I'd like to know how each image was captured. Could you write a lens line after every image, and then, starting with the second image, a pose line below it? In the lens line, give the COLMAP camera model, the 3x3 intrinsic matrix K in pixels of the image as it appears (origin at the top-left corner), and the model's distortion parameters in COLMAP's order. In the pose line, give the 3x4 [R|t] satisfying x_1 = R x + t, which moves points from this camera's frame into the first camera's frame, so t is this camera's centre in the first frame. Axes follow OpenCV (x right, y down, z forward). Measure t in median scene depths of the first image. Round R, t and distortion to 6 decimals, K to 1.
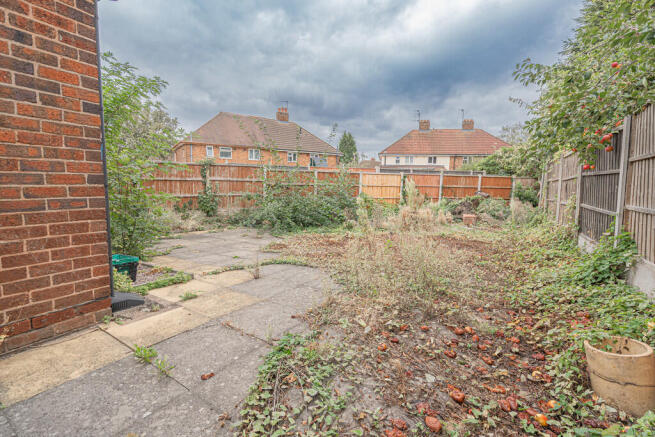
lens RADIAL K [[300.6, 0, 325.2], [0, 300.6, 219.7], [0, 0, 1]] dist [0.004615, 0.000570]
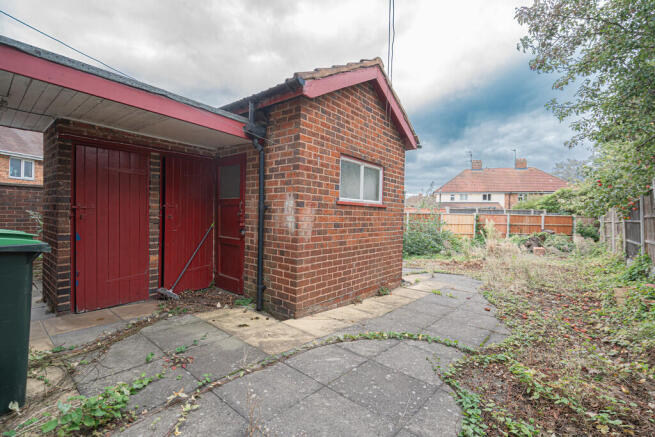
lens RADIAL K [[300.6, 0, 329.7], [0, 300.6, 218.9], [0, 0, 1]] dist [0.004615, 0.000570]
pose [[0.993039, -0.002389, -0.117762, -0.190823], [-0.011218, 0.993331, -0.114750, 0.014537], [0.117251, 0.115272, 0.986390, -0.281617]]
